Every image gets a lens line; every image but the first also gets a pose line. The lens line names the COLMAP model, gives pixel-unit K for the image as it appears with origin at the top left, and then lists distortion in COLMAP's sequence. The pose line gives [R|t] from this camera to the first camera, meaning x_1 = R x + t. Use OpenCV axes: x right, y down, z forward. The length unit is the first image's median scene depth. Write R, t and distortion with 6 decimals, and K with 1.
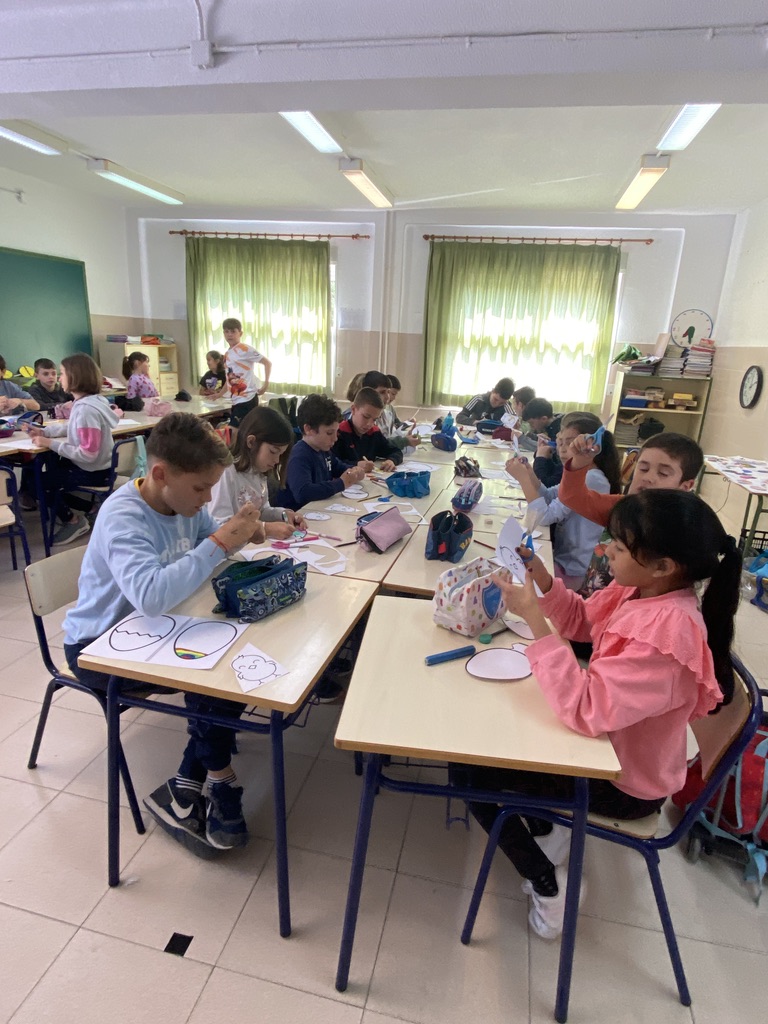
lens RADIAL K [[578.2, 0, 386.2], [0, 578.2, 514.4], [0, 0, 1]] dist [0.000782, 0.000645]
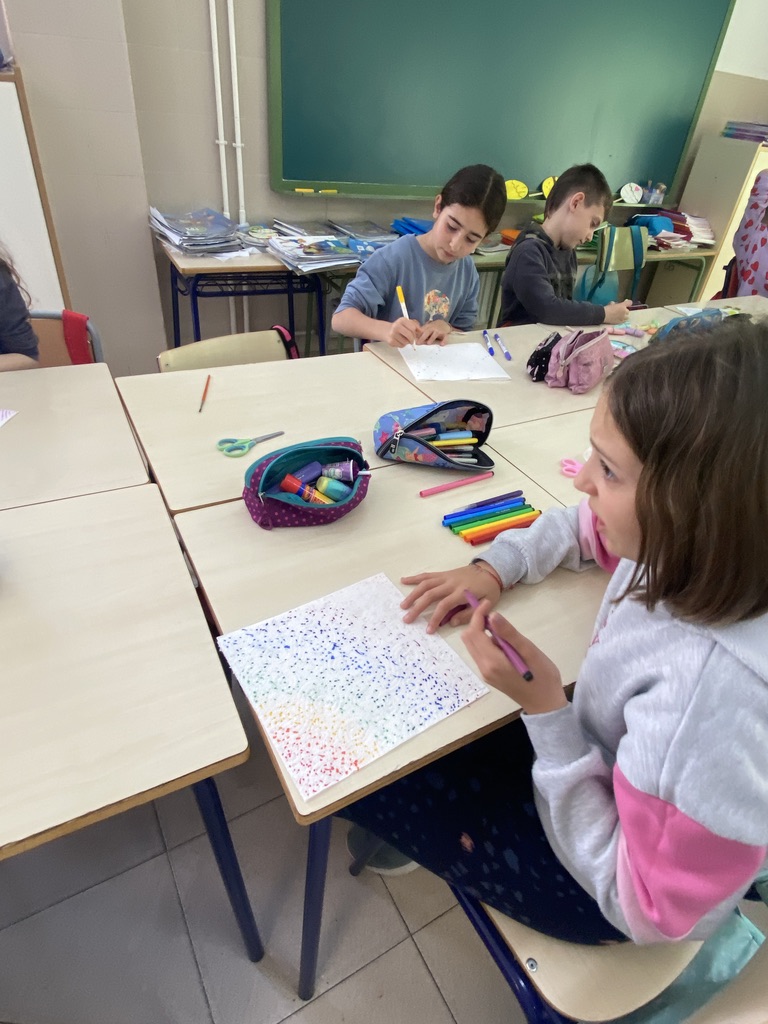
lens RADIAL K [[578.2, 0, 381.4], [0, 578.2, 514.3], [0, 0, 1]] dist [0.000782, 0.000645]
pose [[0.672623, 0.456614, -0.582307, -0.092203], [-0.277125, 0.885086, 0.373931, -0.044429], [0.686135, -0.090143, 0.721868, 0.156855]]
